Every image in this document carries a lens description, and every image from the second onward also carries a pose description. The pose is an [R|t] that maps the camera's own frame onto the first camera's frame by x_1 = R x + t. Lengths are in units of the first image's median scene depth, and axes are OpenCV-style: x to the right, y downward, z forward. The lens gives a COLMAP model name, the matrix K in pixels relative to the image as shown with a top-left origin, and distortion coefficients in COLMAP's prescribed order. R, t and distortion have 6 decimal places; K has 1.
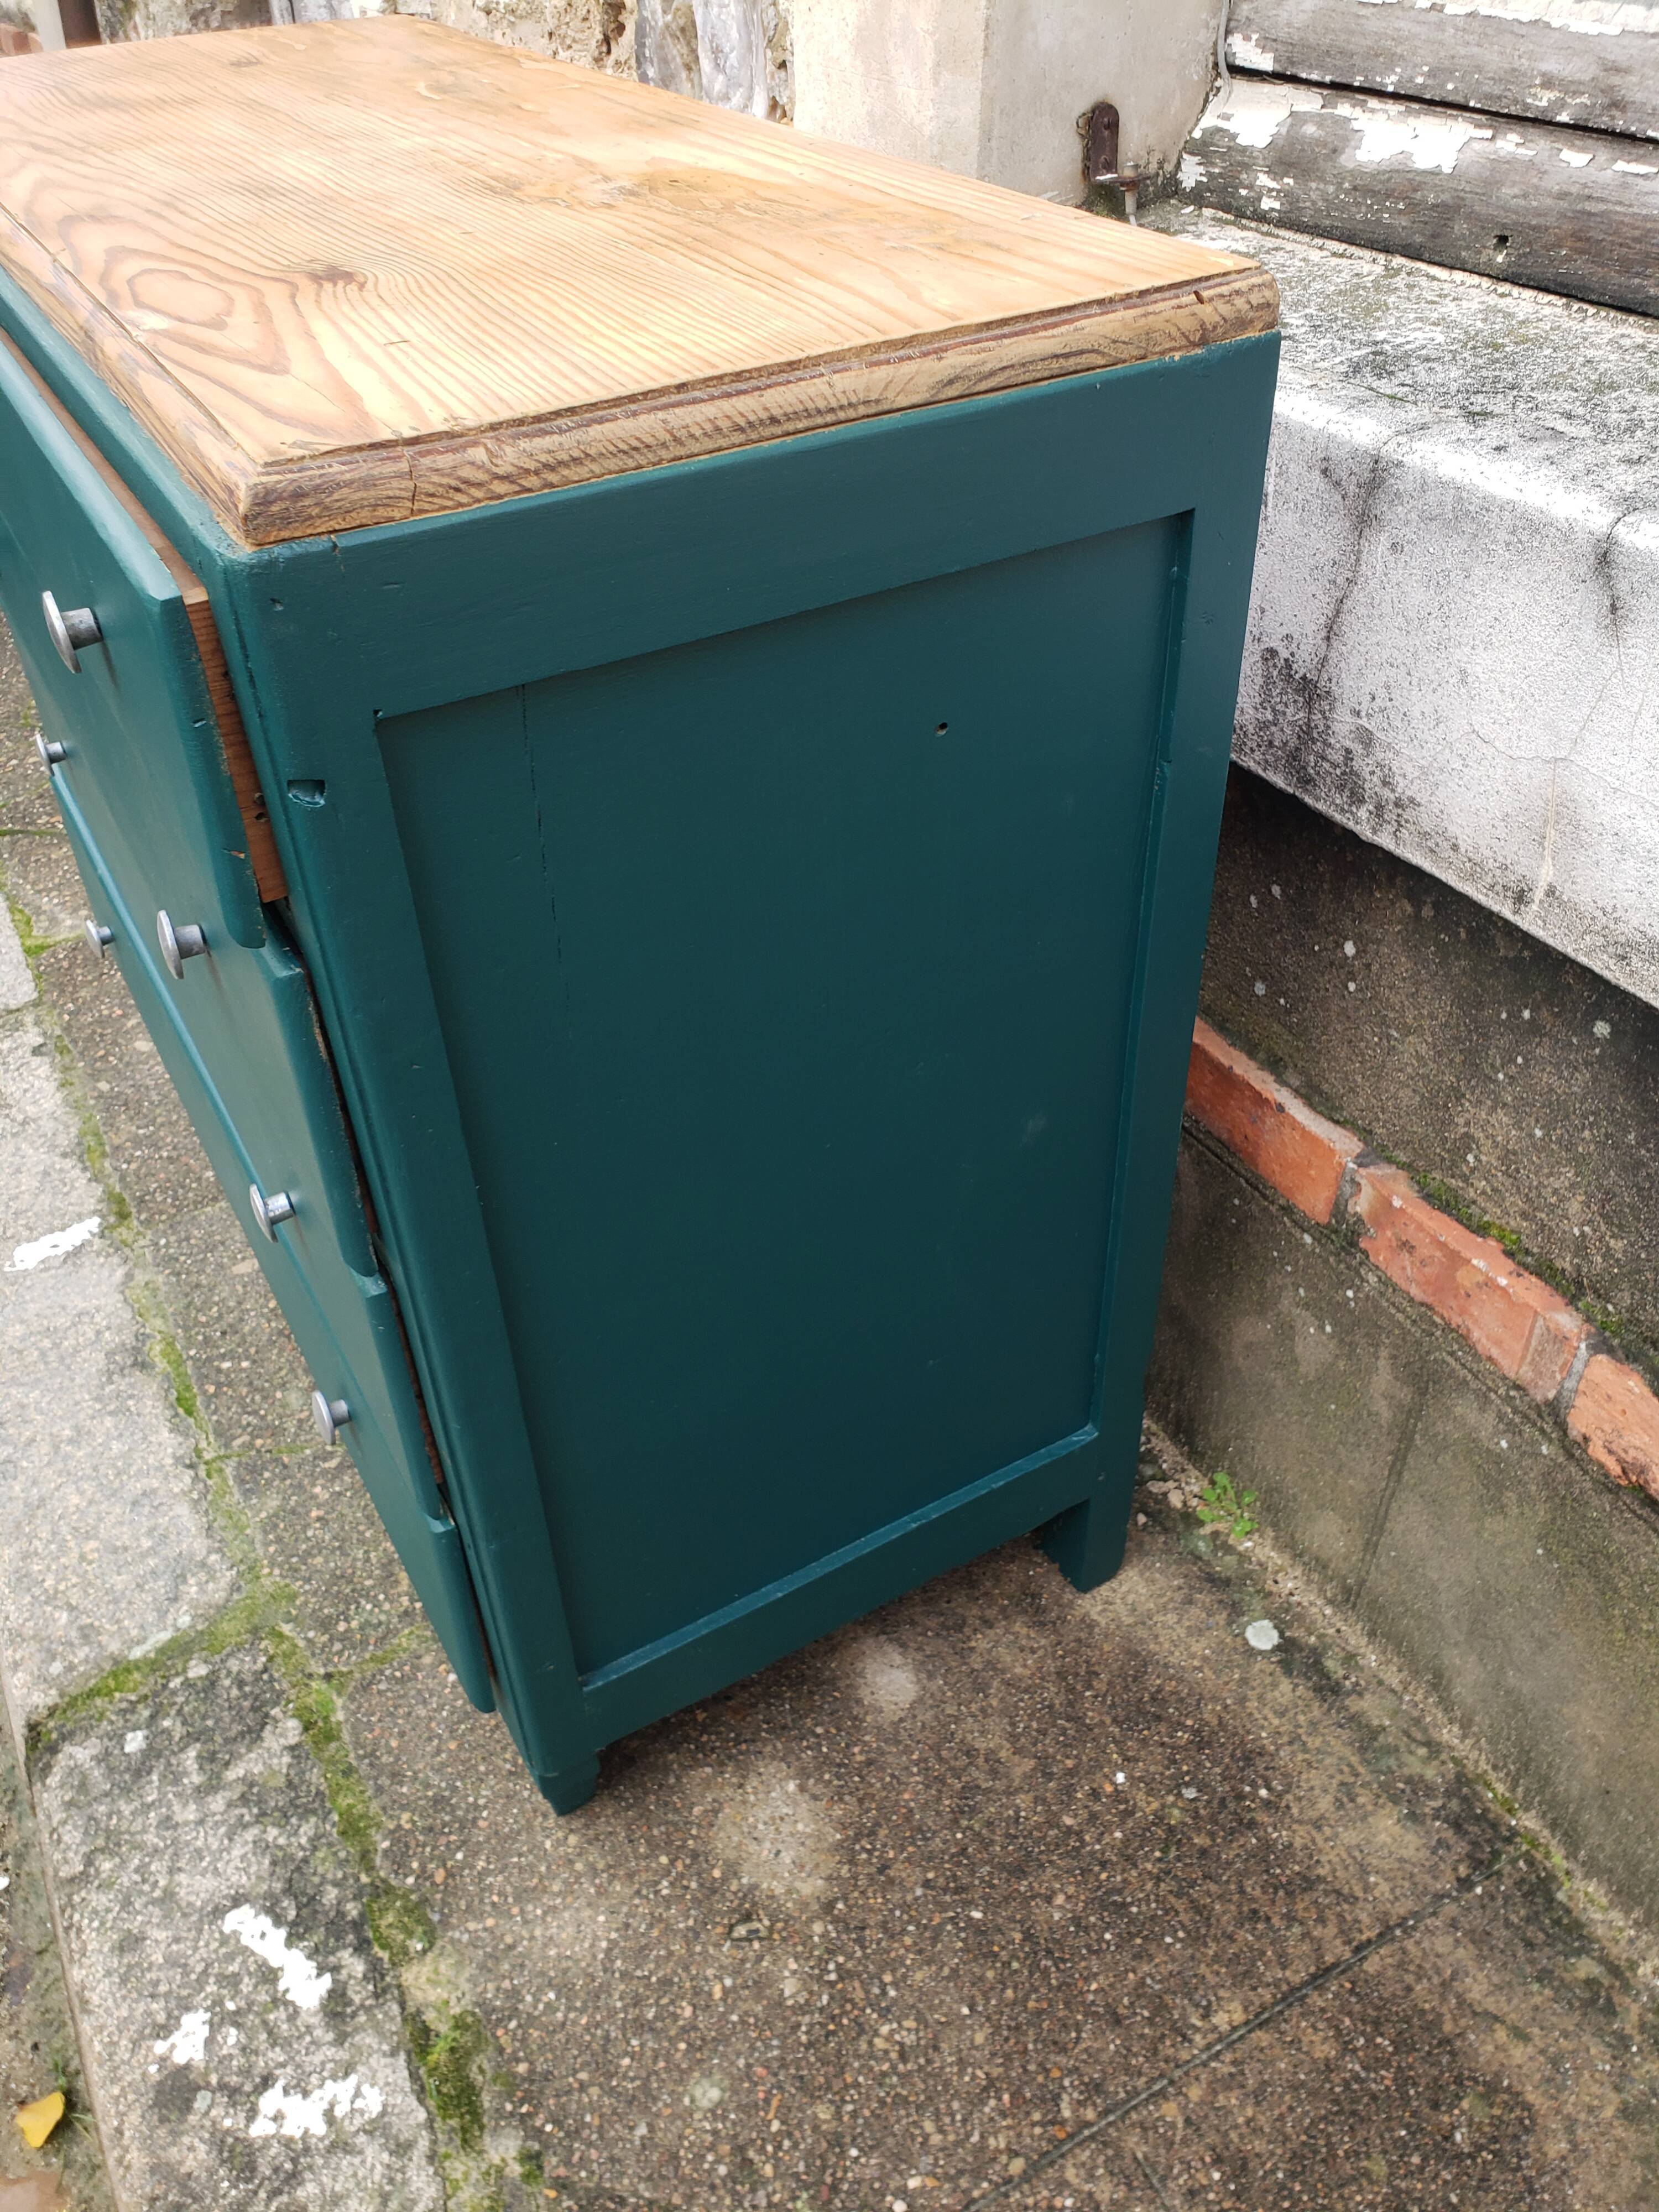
lens RADIAL K [[1739.3, 0, 830.8], [0, 1739.3, 1100.0], [0, 0, 1]] dist [-0.045635, 0.088856]
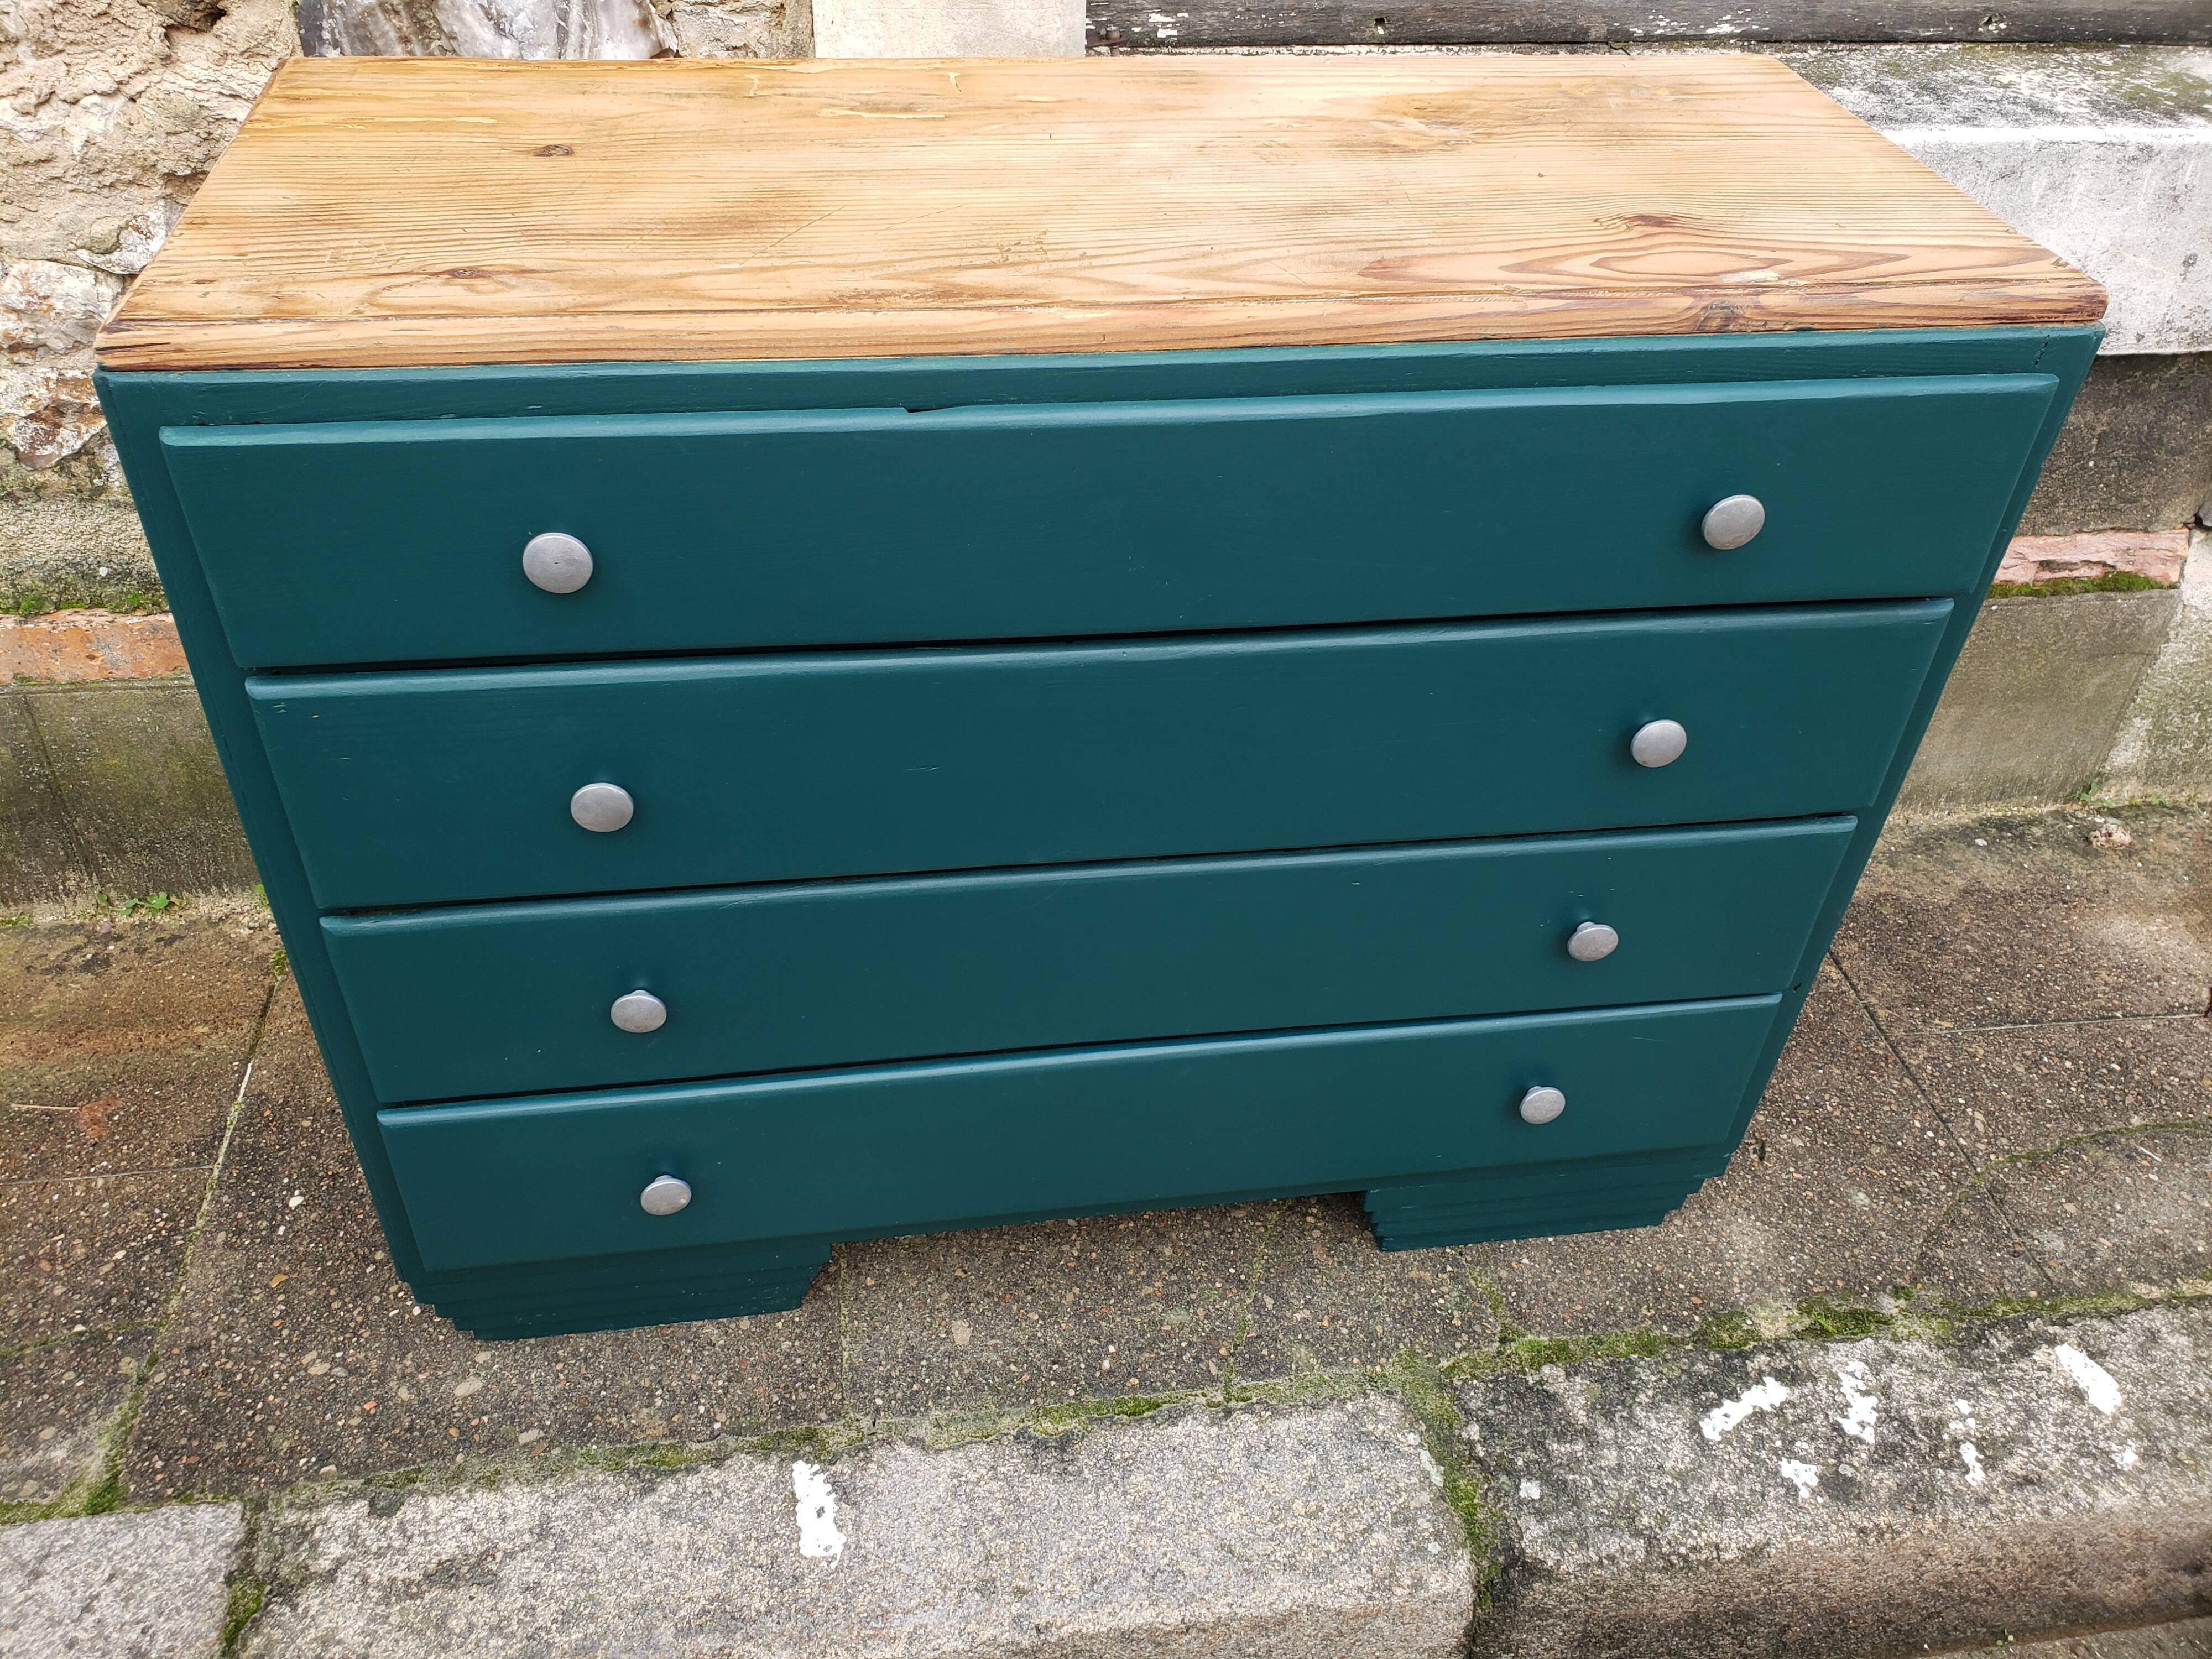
lens RADIAL K [[1731.9, 0, 1090.3], [0, 1731.9, 798.9], [0, 0, 1]] dist [-0.030226, 0.081348]
pose [[0.368311, -0.551050, 0.748793, -1.239622], [0.536526, 0.783743, 0.312867, -0.557749], [-0.759267, 0.286515, 0.584314, 0.470032]]
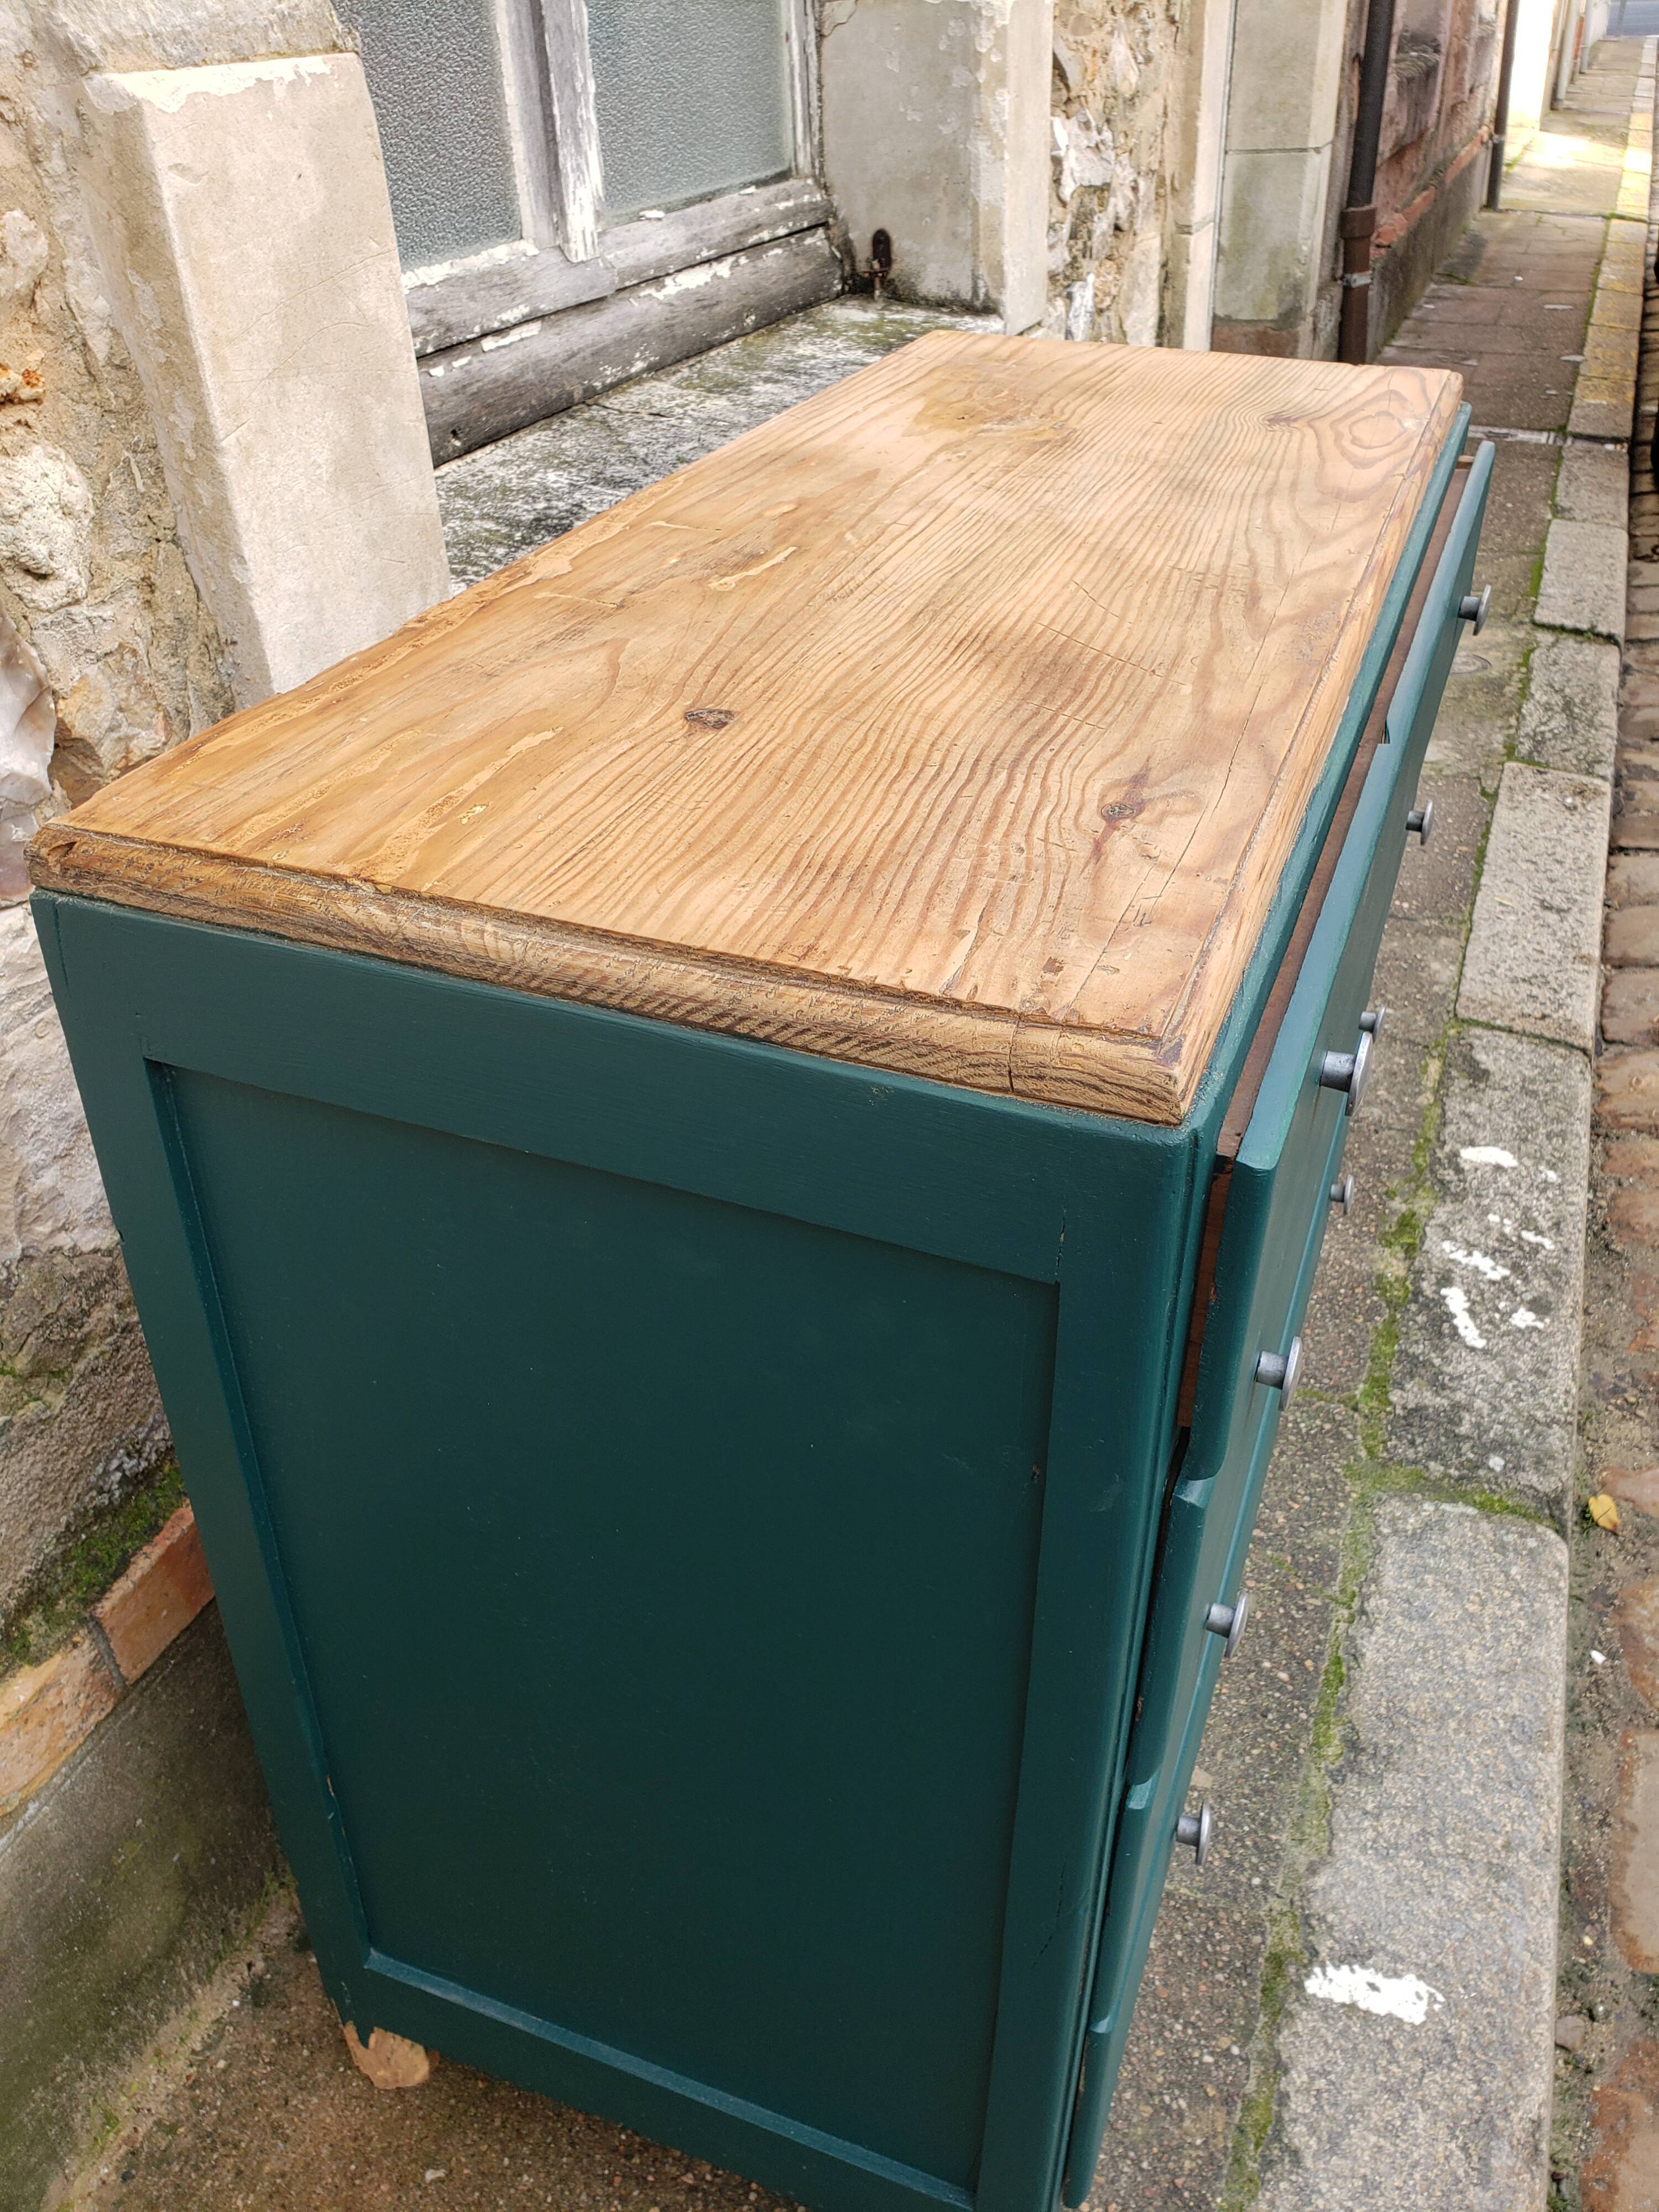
lens RADIAL K [[1746.6, 0, 826.5], [0, 1746.6, 1114.6], [0, 0, 1]] dist [-0.038231, 0.084004]
pose [[-0.629127, -0.409176, 0.660888, -0.955139], [0.496283, 0.442935, 0.746667, -1.131315], [-0.598249, 0.797736, -0.075596, 1.333077]]
